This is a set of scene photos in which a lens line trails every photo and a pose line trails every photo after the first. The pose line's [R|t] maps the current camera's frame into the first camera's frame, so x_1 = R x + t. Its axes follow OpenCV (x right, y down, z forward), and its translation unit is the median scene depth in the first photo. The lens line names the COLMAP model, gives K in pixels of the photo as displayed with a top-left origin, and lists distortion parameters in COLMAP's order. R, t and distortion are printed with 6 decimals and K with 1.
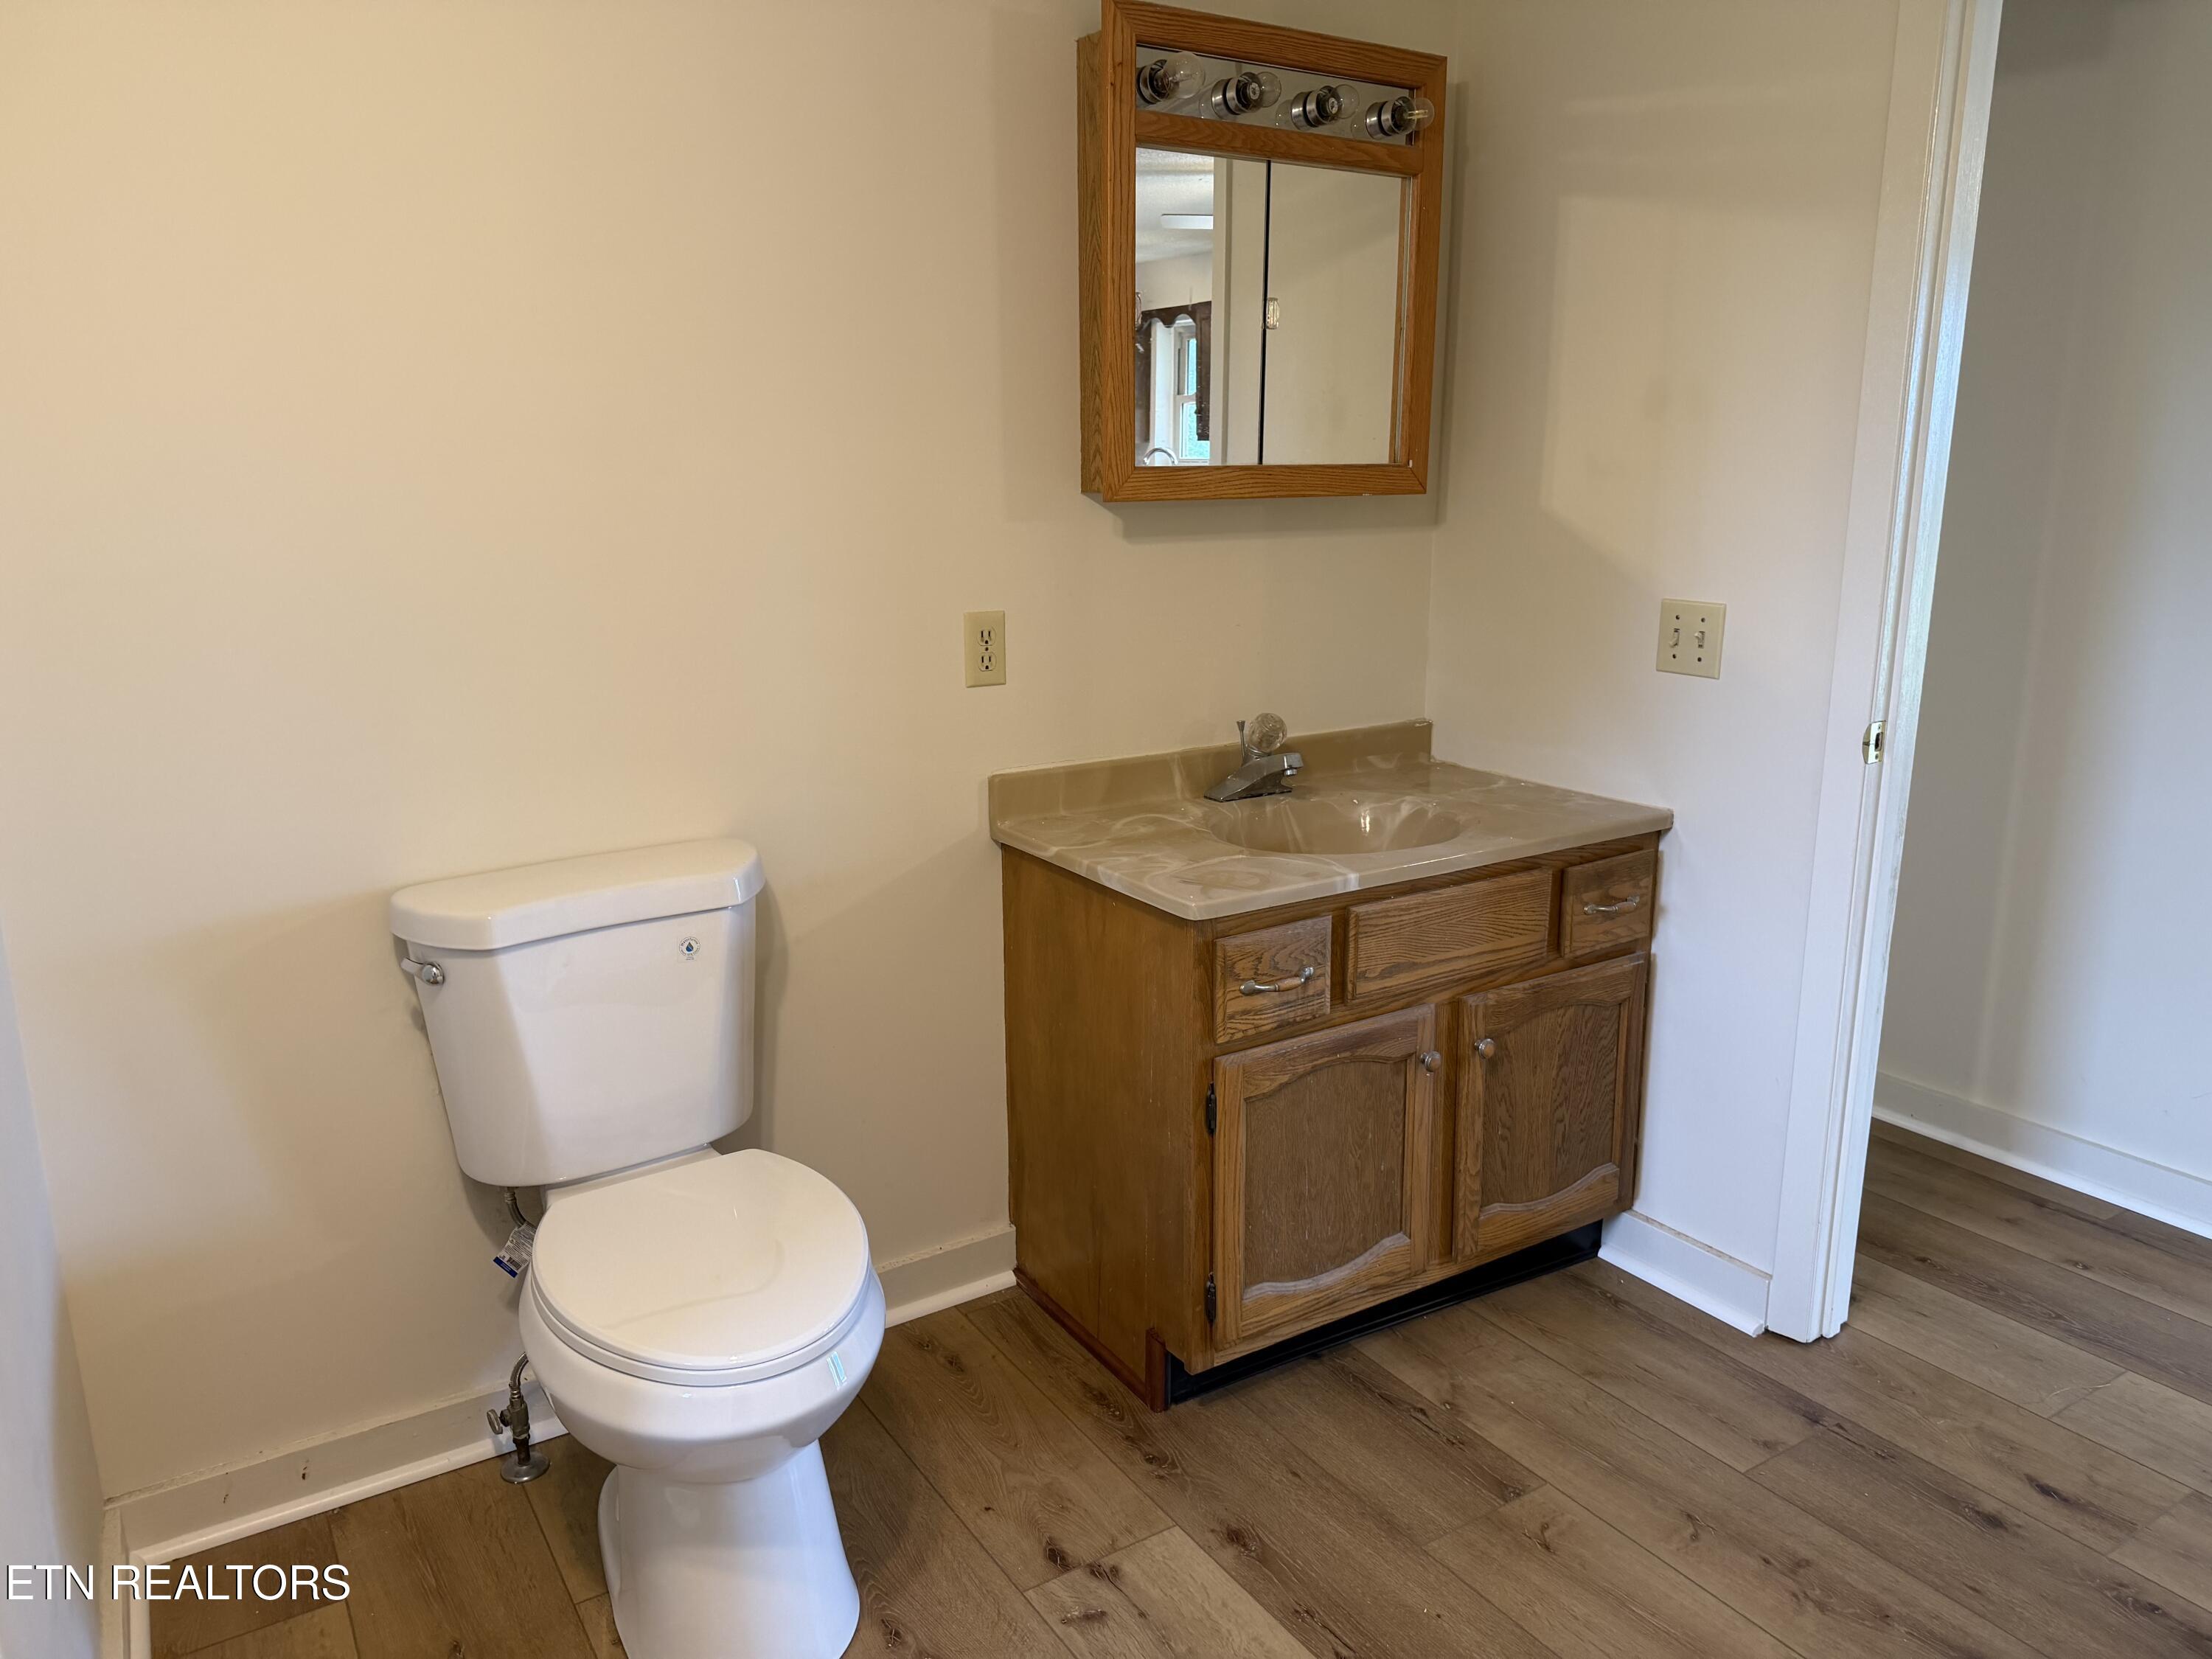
lens RADIAL K [[1581.3, 0, 1108.3], [0, 1581.3, 819.3], [0, 0, 1]] dist [0.068416, -0.054393]
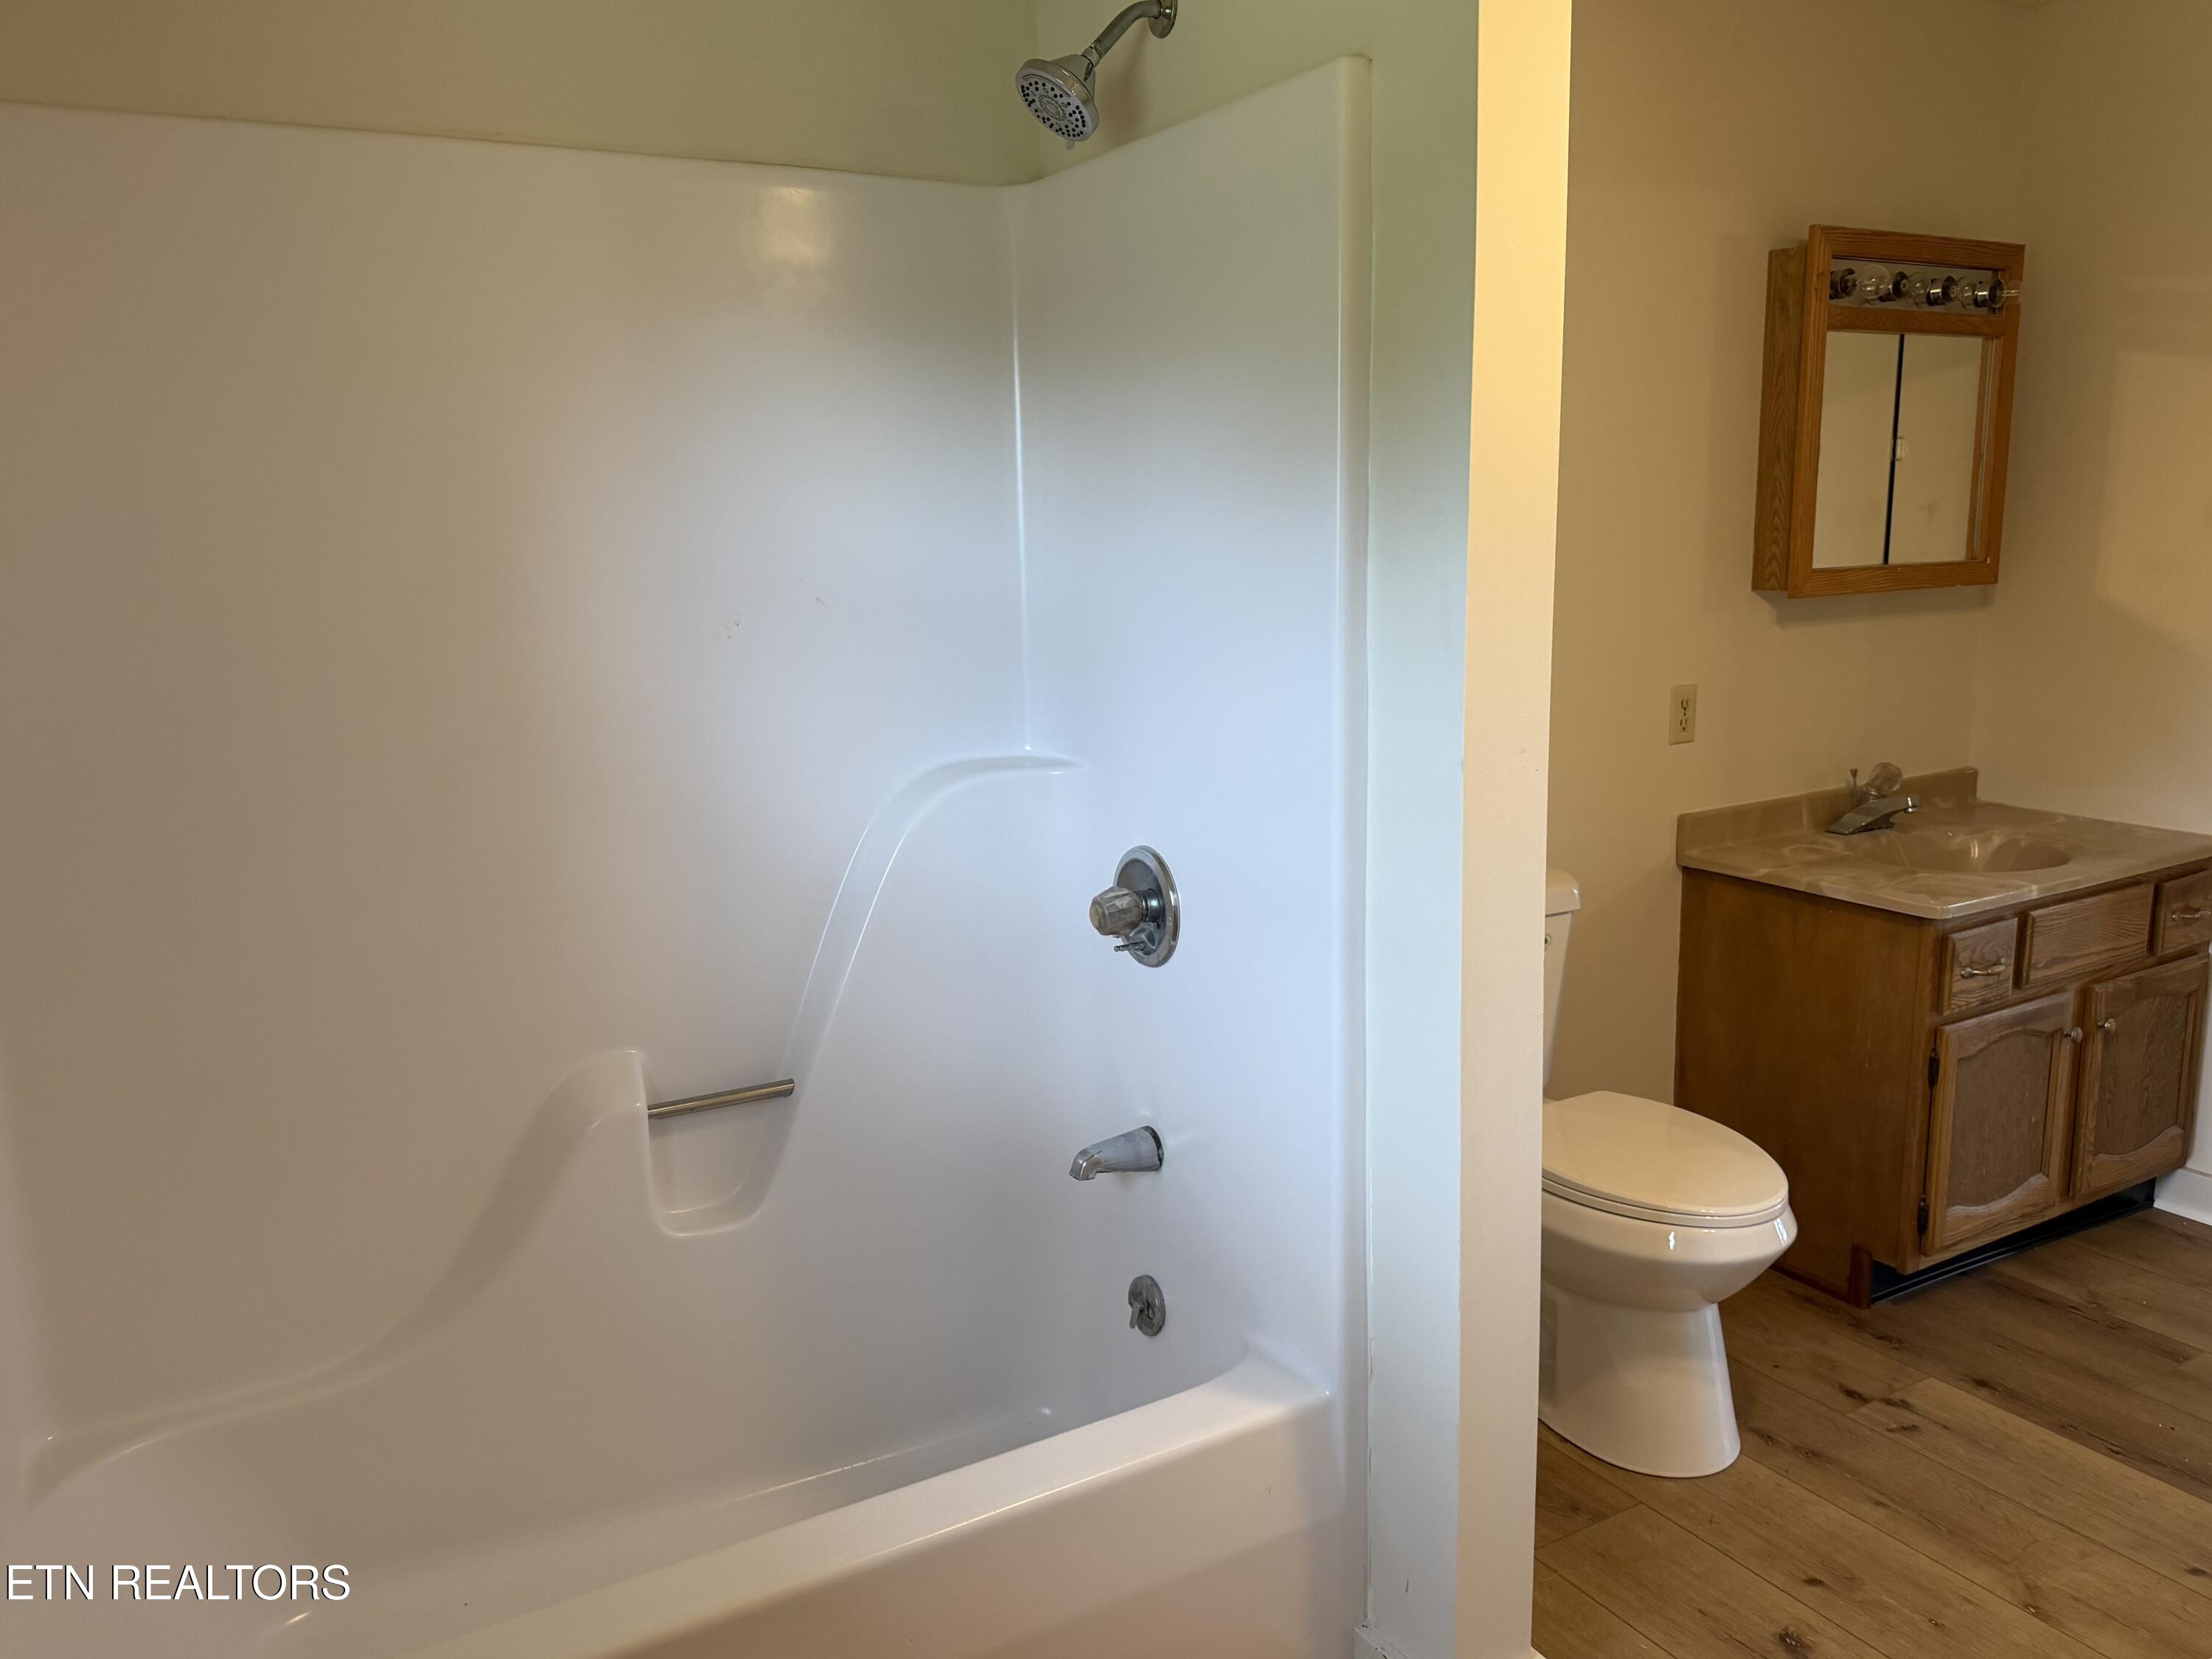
lens RADIAL K [[1632.7, 0, 1104.1], [0, 1632.7, 832.1], [0, 0, 1]] dist [-0.029769, 0.010143]
pose [[0.997155, -0.009128, -0.074820, -0.447461], [0.006910, 0.999530, -0.029854, 0.022451], [0.075057, 0.029252, 0.996750, -0.331213]]
